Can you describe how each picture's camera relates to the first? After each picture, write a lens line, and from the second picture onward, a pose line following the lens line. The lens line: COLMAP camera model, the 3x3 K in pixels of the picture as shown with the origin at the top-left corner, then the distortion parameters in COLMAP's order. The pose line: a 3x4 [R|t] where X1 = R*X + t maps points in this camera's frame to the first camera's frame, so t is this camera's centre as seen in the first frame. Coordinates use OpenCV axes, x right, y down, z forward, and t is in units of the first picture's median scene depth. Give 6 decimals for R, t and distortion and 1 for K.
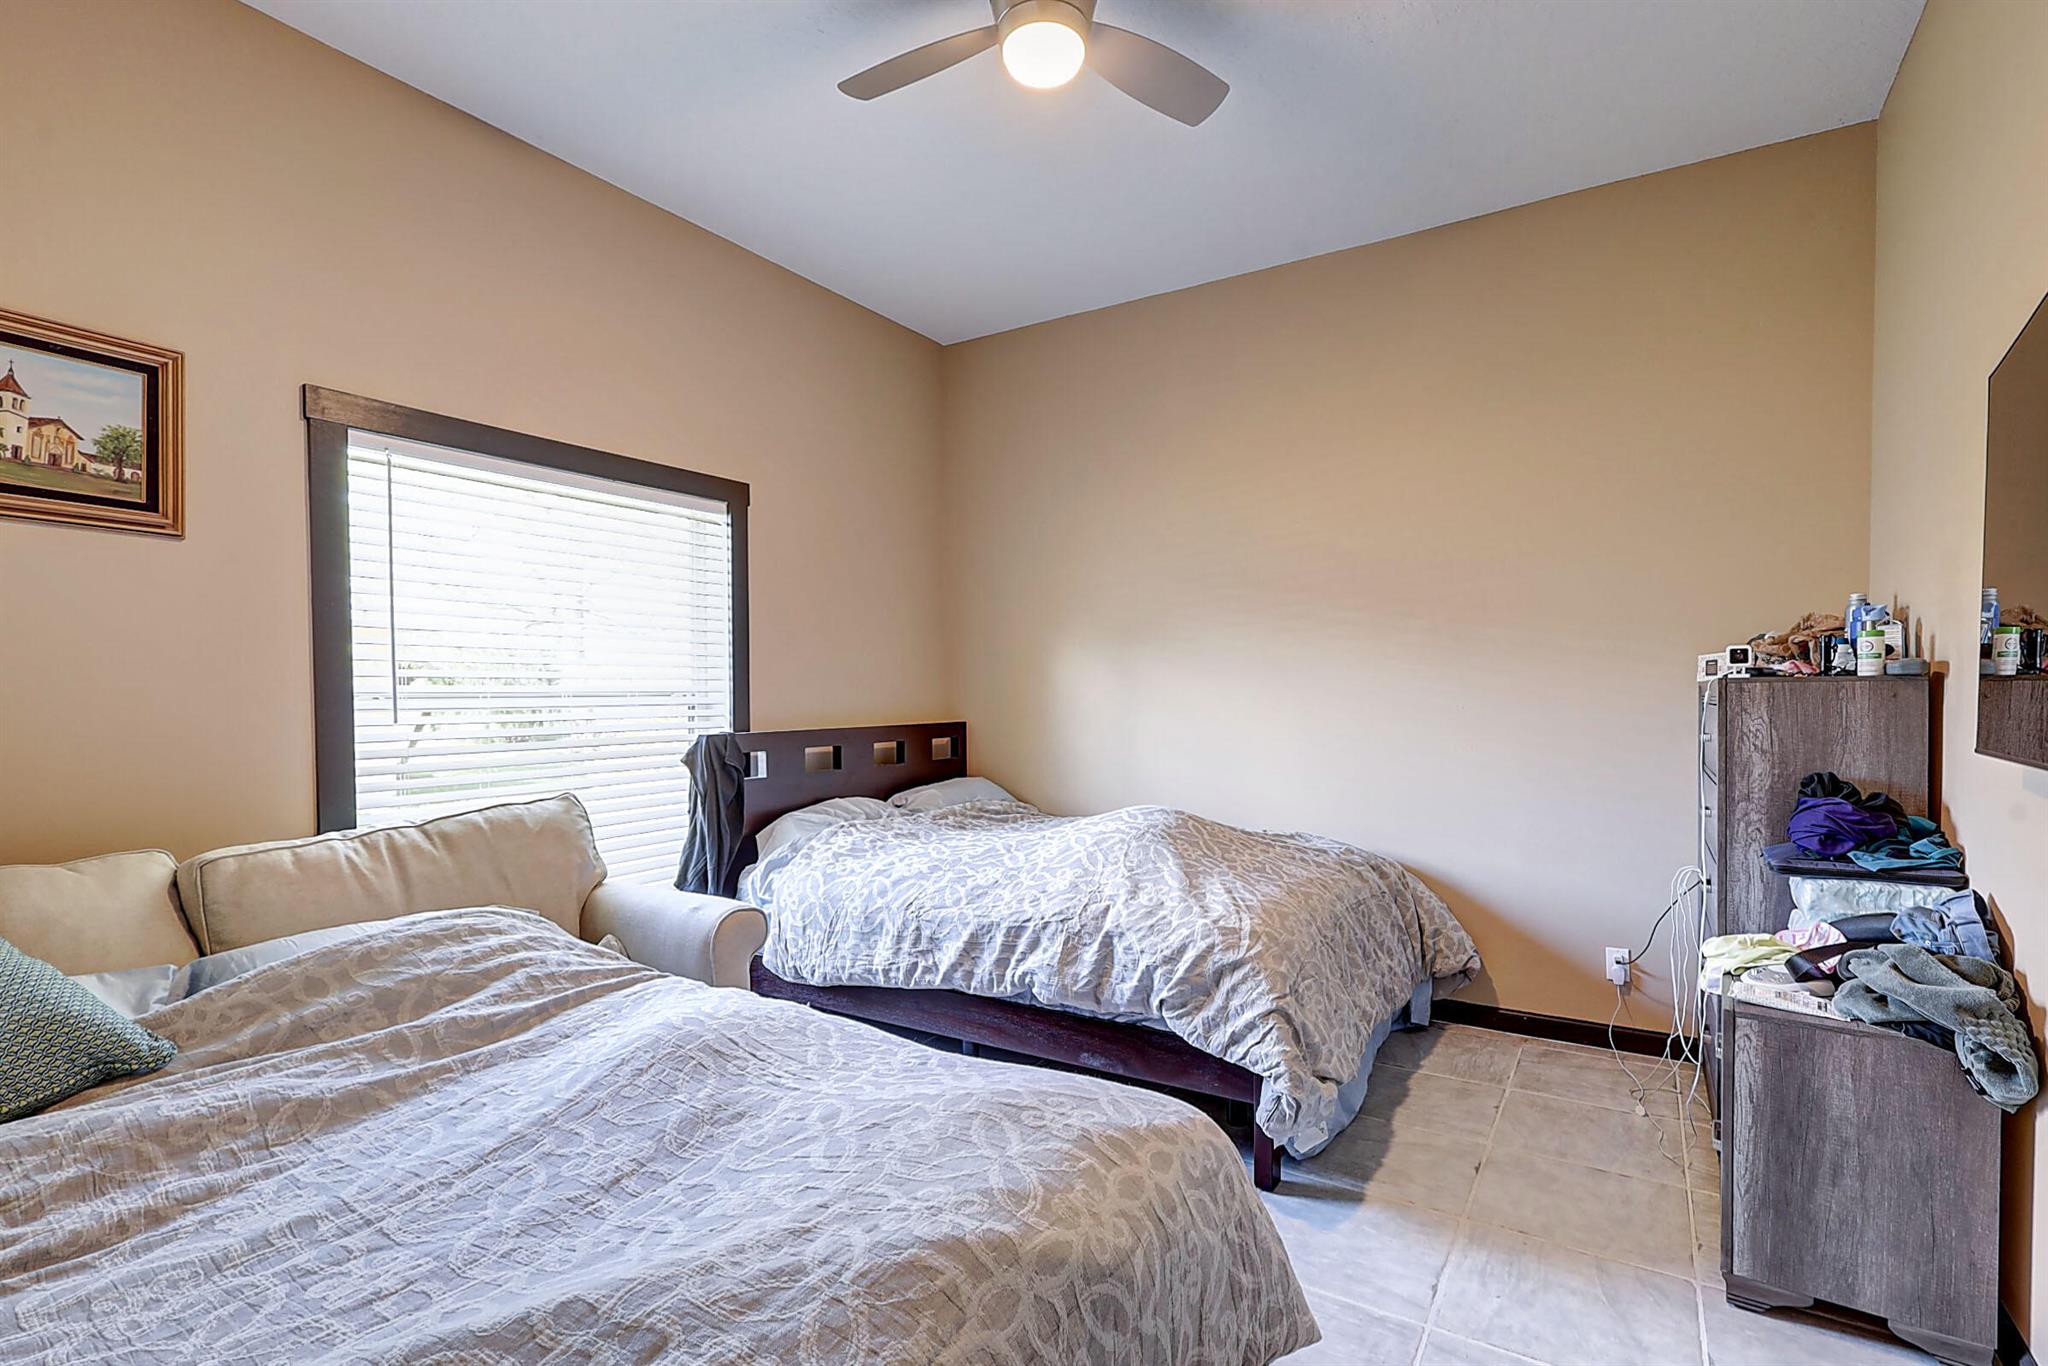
lens RADIAL K [[969.3, 0, 1024.2], [0, 969.3, 687.5], [0, 0, 1]] dist [-0.003543, 0.002544]
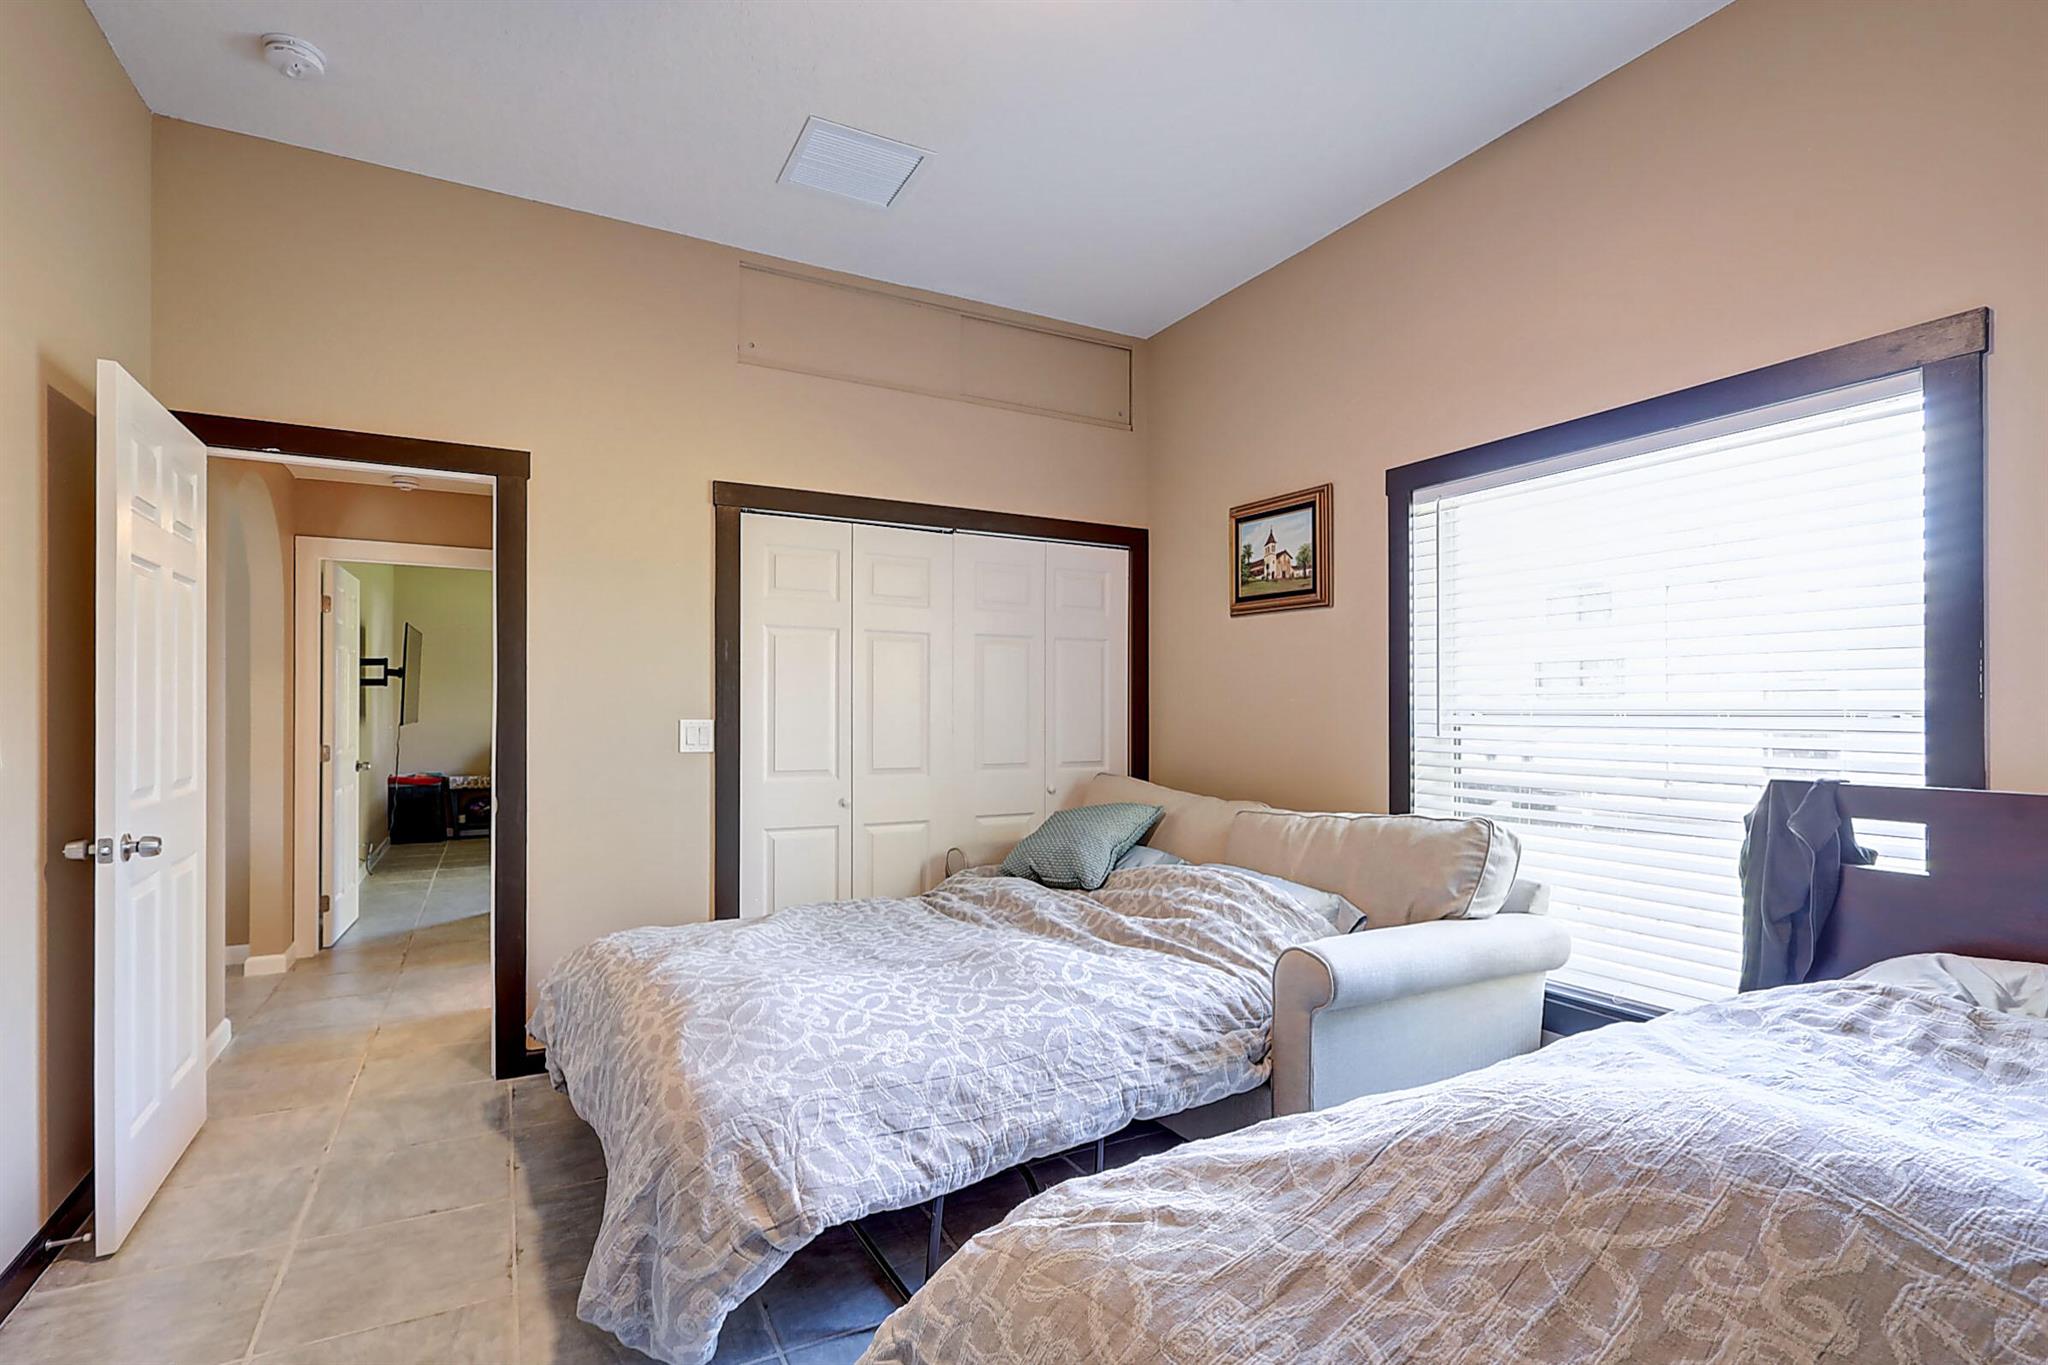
lens RADIAL K [[969.3, 0, 1003.6], [0, 969.3, 715.8], [0, 0, 1]] dist [-0.003543, 0.002544]
pose [[-0.486779, 0.000695, -0.873525, 0.707189], [-0.003013, 0.999992, 0.002475, 0.012004], [0.873520, 0.003836, -0.486774, 1.335364]]
